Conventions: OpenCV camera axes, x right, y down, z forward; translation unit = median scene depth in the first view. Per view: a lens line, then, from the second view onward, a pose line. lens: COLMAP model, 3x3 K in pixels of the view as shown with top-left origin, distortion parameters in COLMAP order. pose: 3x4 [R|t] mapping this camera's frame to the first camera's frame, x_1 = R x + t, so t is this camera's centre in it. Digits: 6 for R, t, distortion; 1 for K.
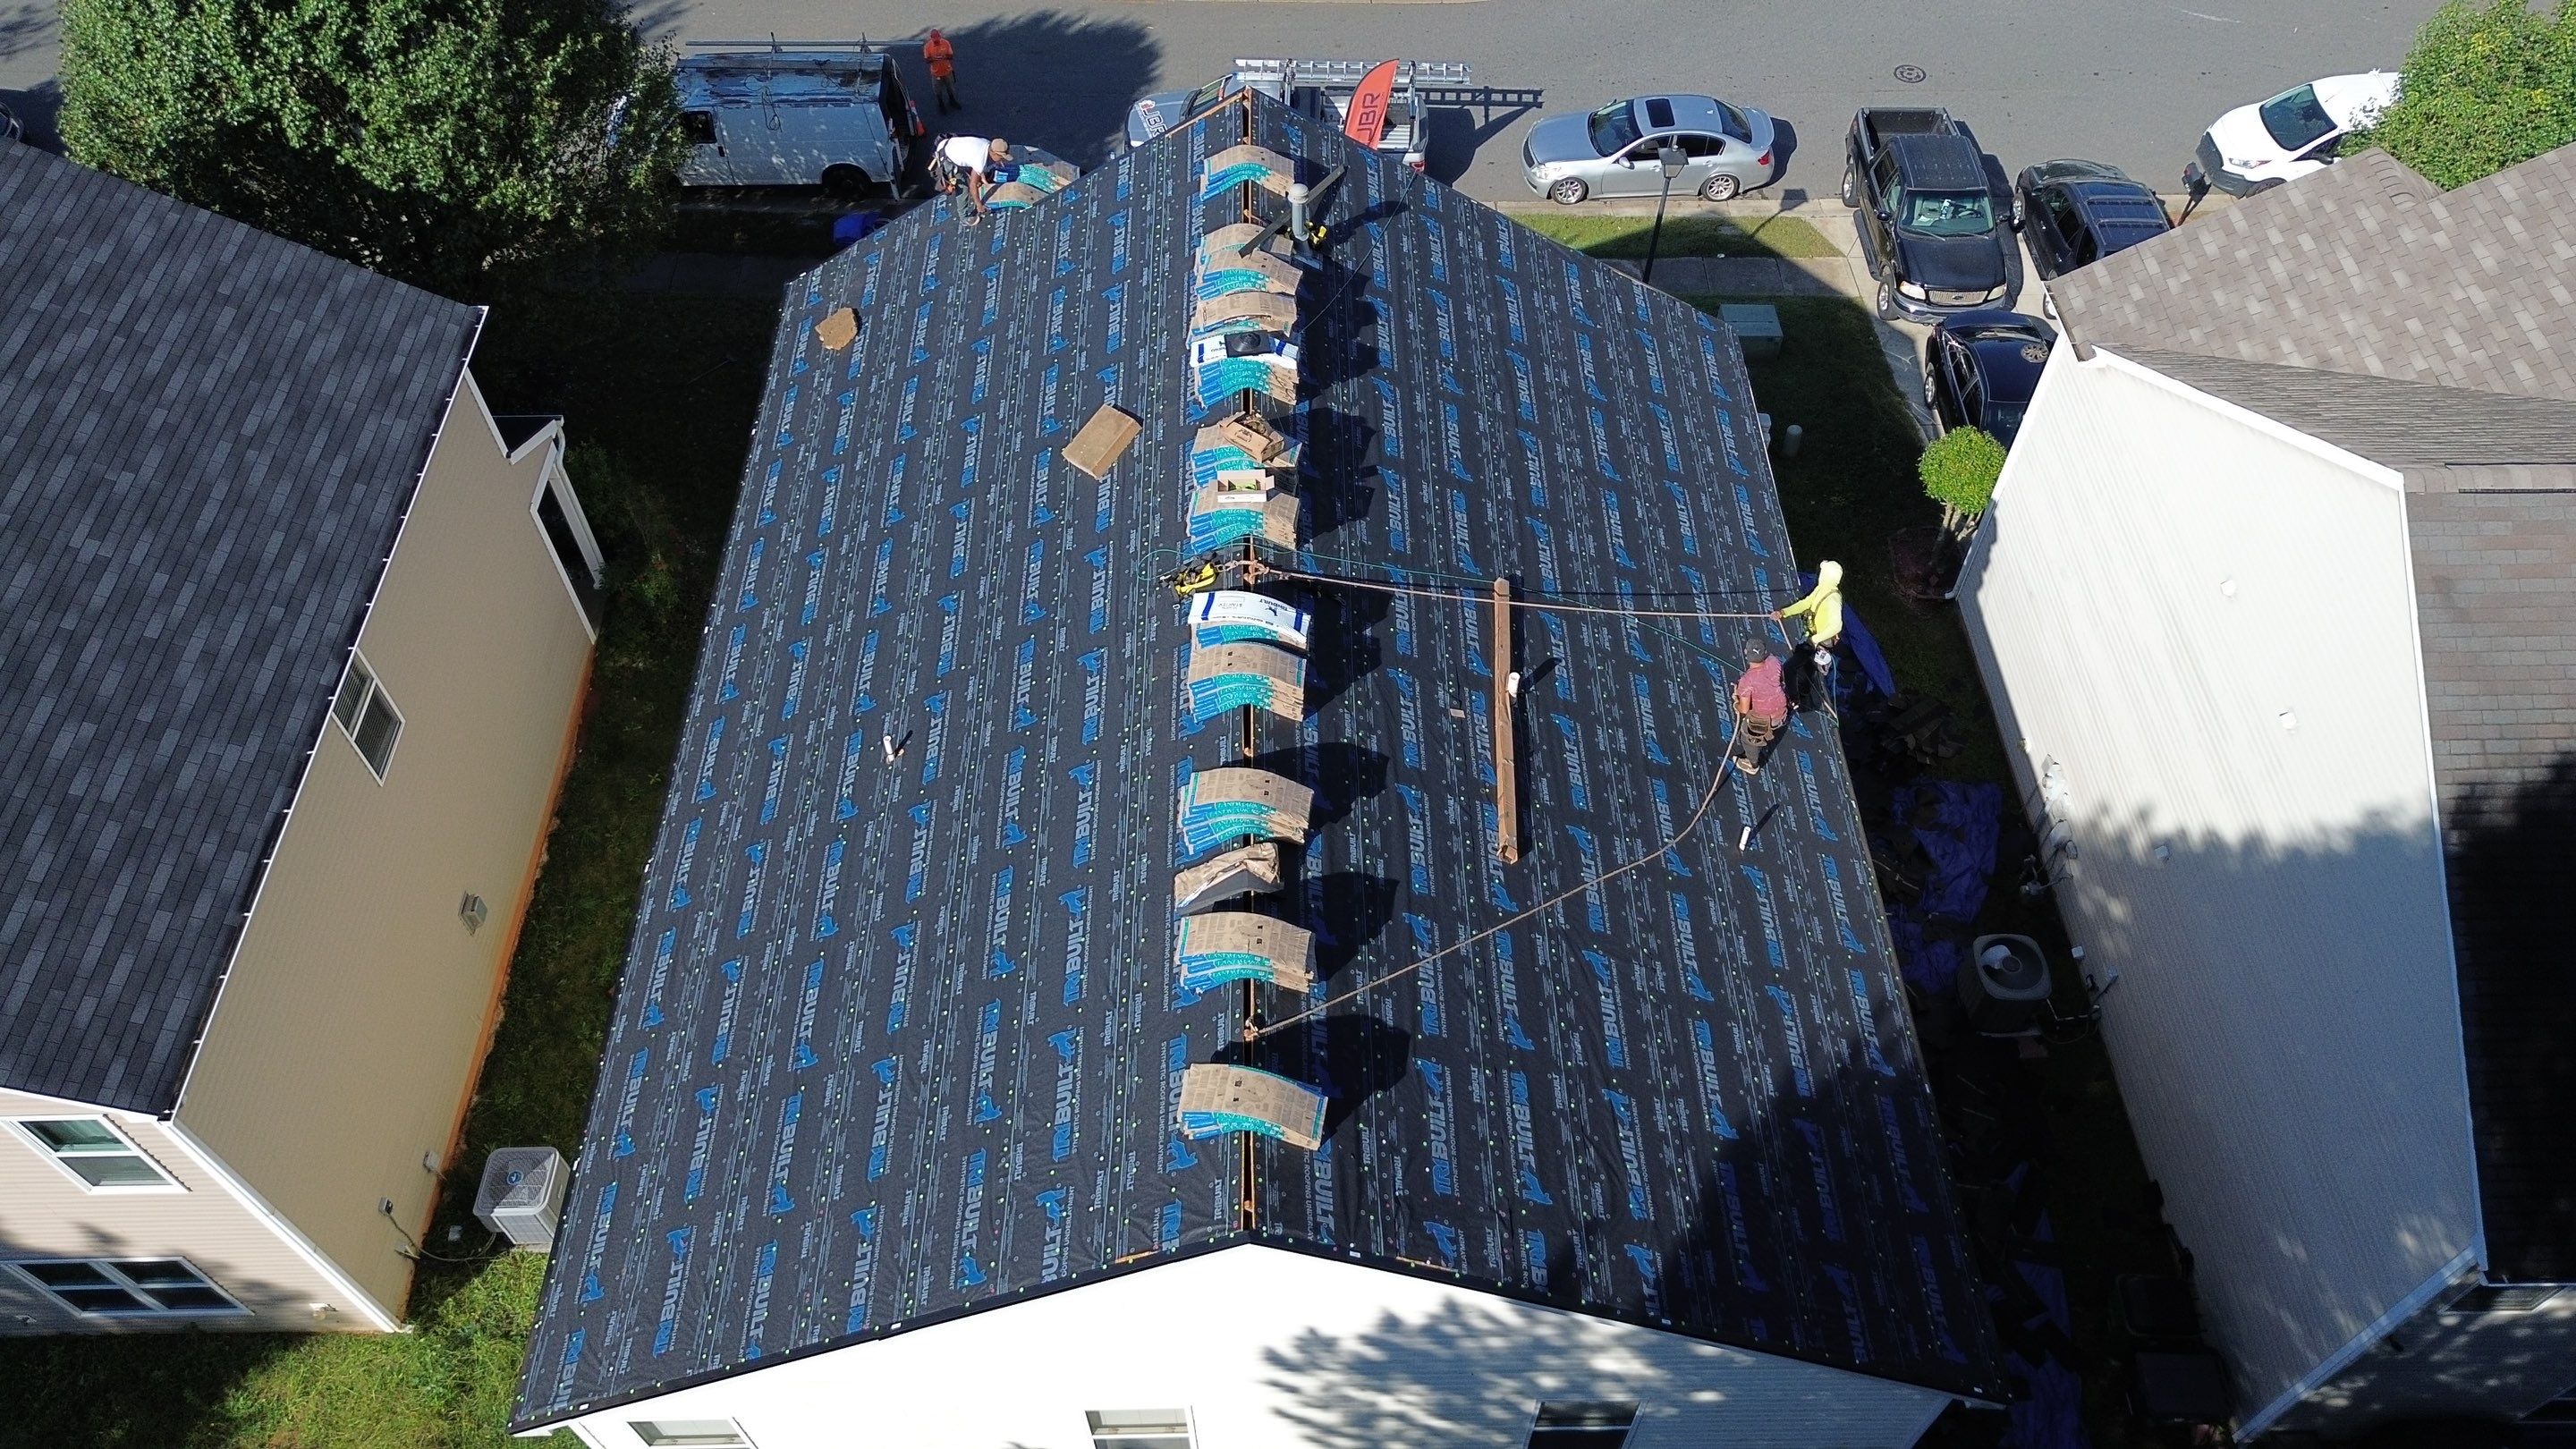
lens RADIAL K [[1827.5, 0, 1288.0], [0, 1827.5, 724.5], [0, 0, 1]] dist [0.061013, -0.063939]
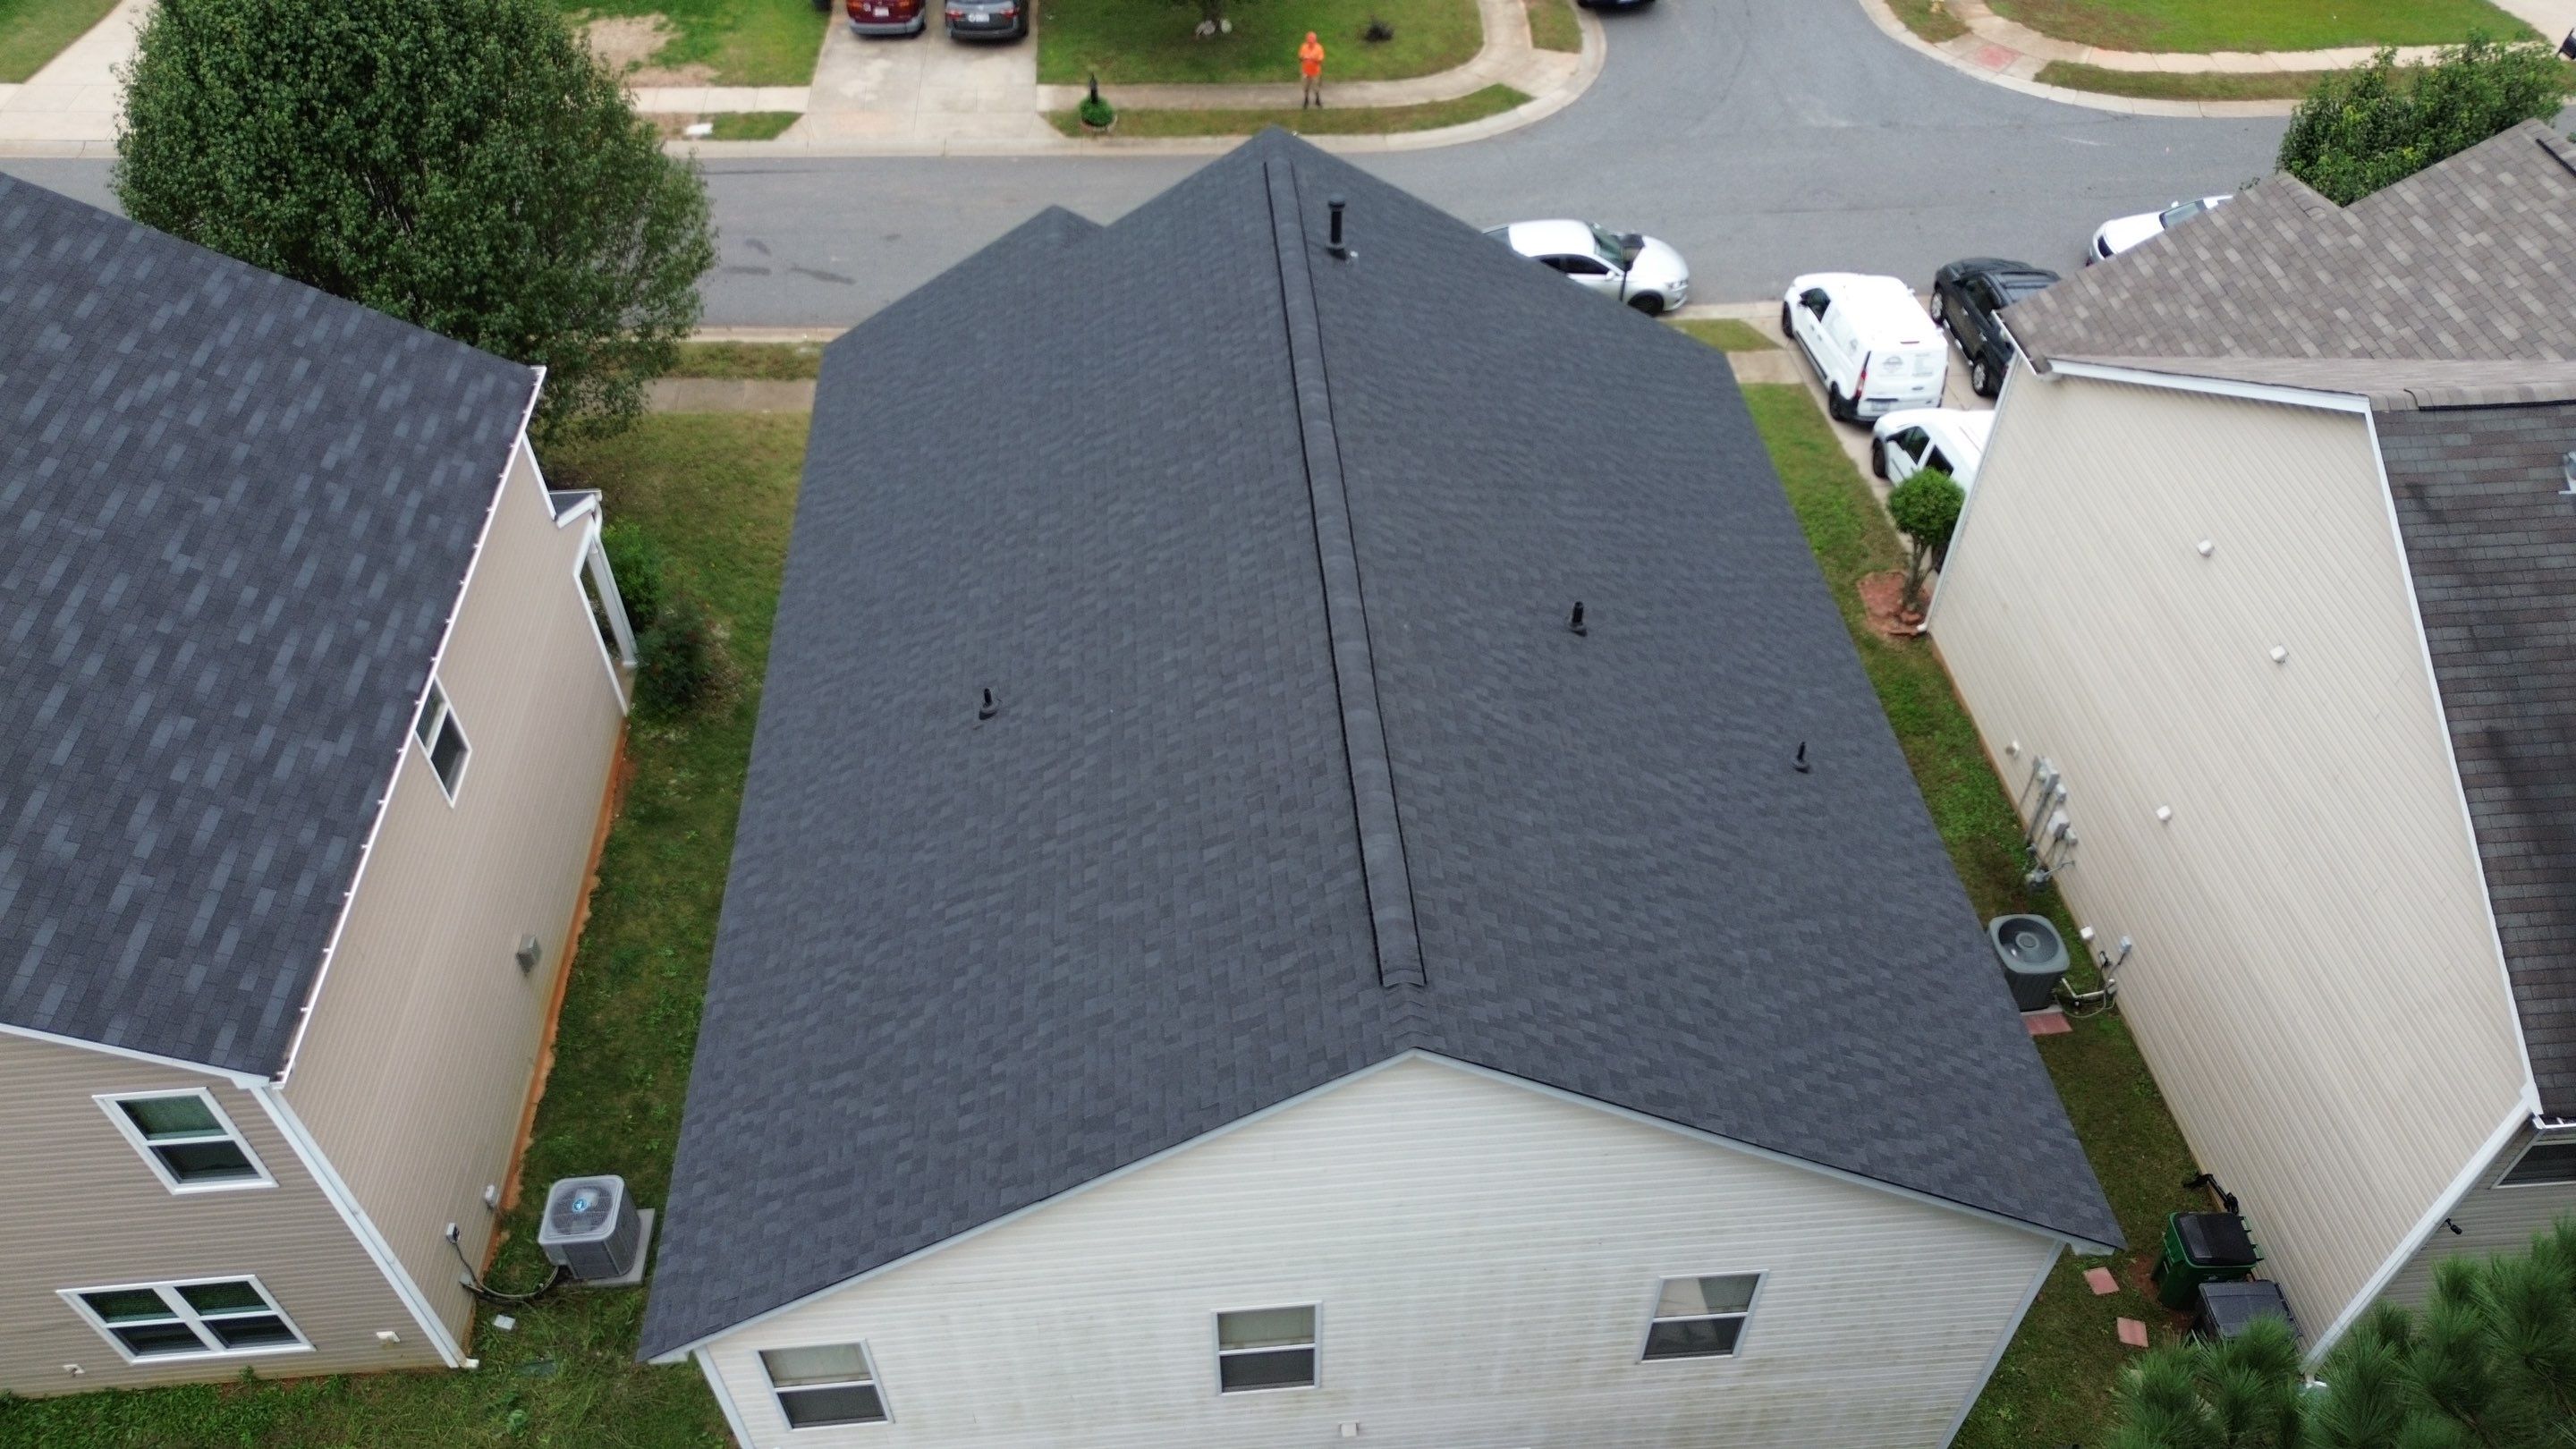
lens RADIAL K [[1813.1, 0, 1288.0], [0, 1813.1, 724.5], [0, 0, 1]] dist [0.075090, -0.073359]
pose [[0.997919, -0.041706, 0.049186, -0.082230], [0.047394, 0.991545, -0.120797, 0.134506], [-0.043732, 0.122877, 0.991458, -0.025821]]
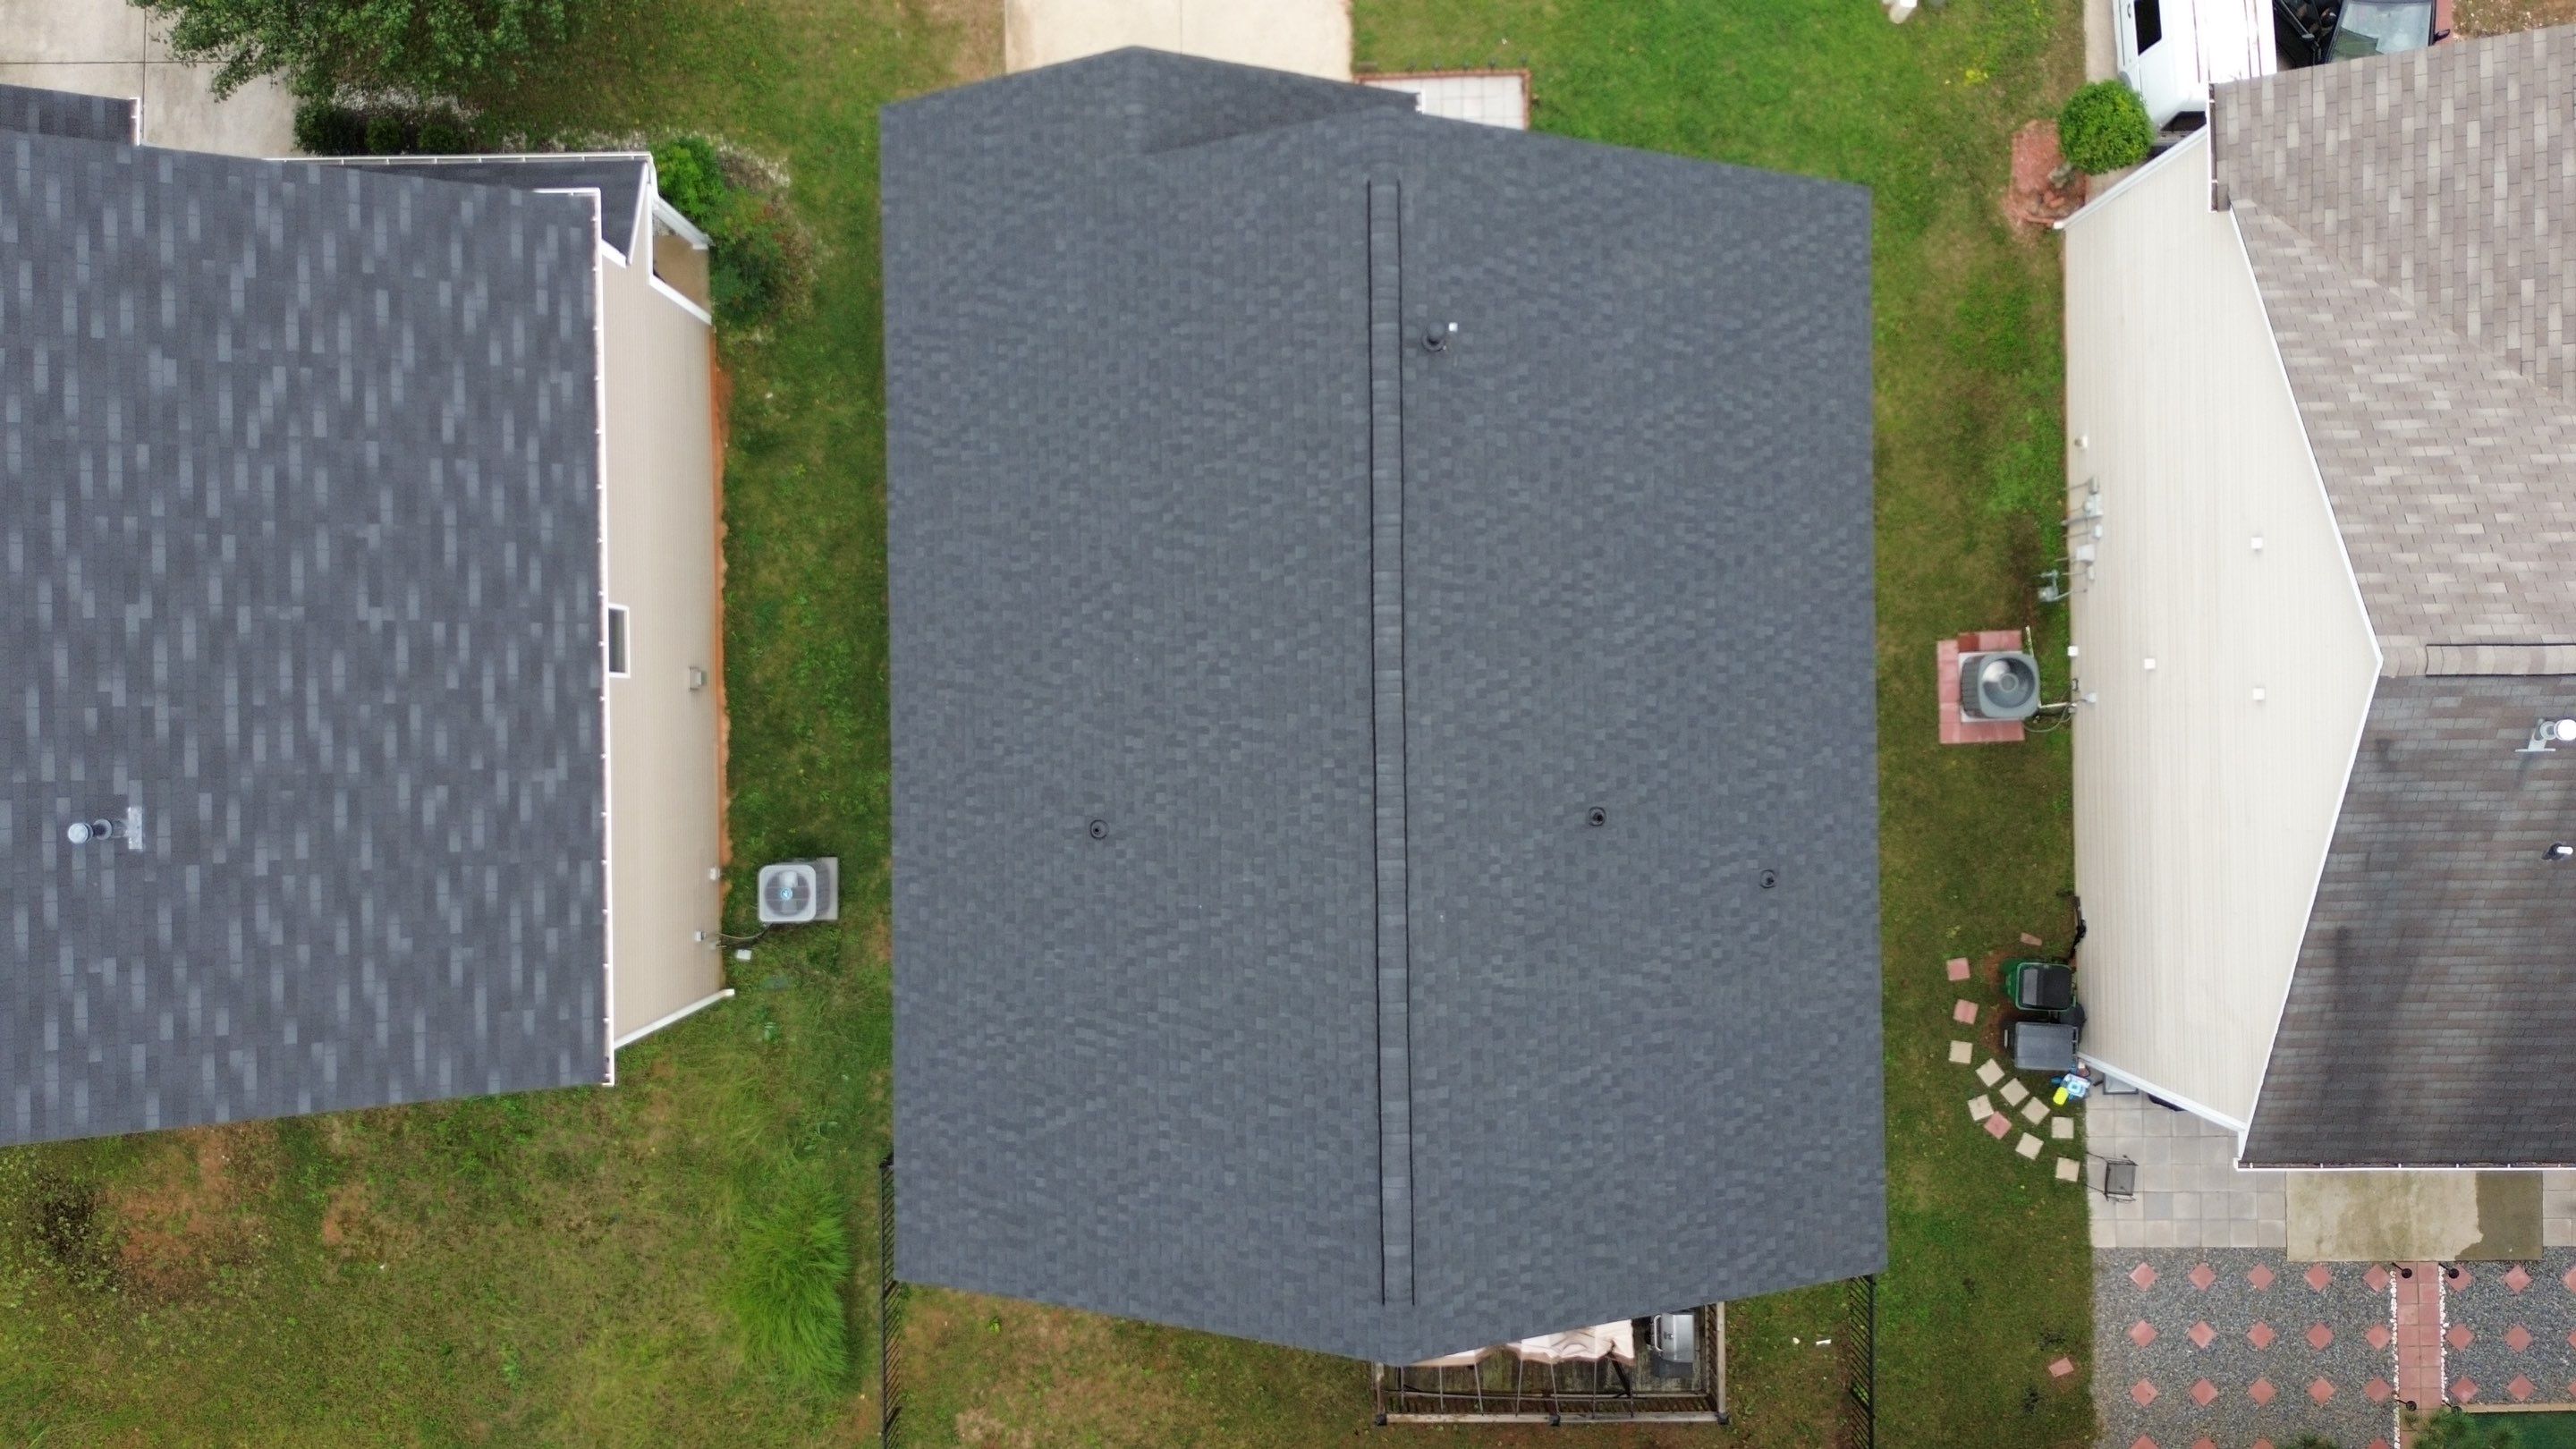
lens RADIAL K [[1996.7, 0, 1288.0], [0, 1996.7, 724.5], [0, 0, 1]] dist [0.072311, -0.075356]
pose [[0.999985, 0.001804, -0.005231, -0.066541], [0.001804, 0.787375, 0.616472, -0.749597], [0.005231, -0.616472, 0.787360, -0.024347]]
